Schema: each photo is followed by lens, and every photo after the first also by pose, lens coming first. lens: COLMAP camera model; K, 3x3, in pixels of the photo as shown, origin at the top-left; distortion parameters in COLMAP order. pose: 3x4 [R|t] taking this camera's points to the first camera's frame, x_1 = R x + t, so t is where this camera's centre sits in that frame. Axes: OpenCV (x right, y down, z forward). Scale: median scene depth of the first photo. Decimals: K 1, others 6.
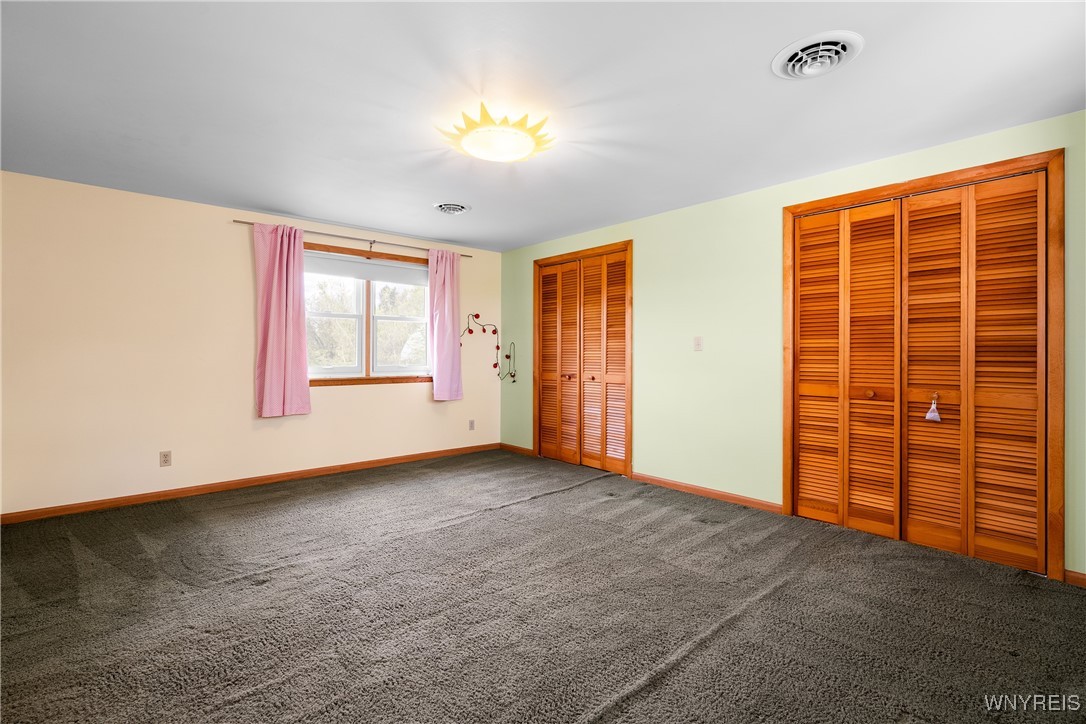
lens RADIAL K [[497.1, 0, 549.5], [0, 497.1, 352.0], [0, 0, 1]] dist [-0.005995, 0.000048]
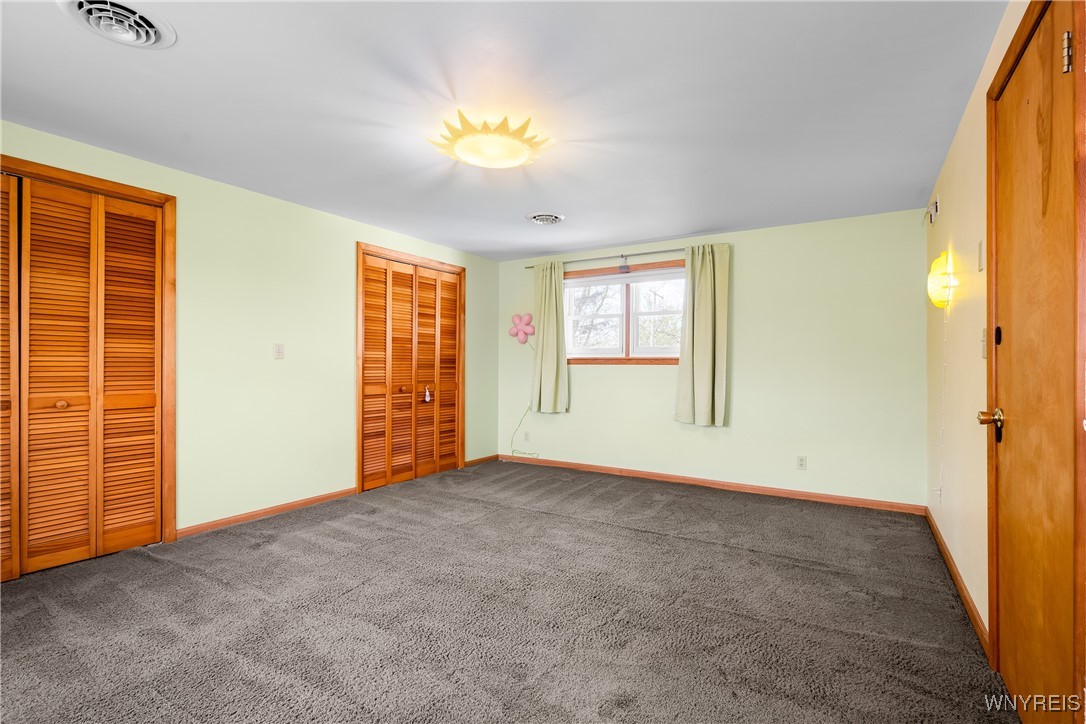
lens RADIAL K [[497.1, 0, 548.7], [0, 497.1, 366.1], [0, 0, 1]] dist [-0.005995, 0.000048]
pose [[-0.267938, -0.007369, 0.963408, -0.897397], [-0.009791, 0.999940, 0.004925, 0.001909], [-0.963386, -0.008113, -0.267994, 0.951385]]
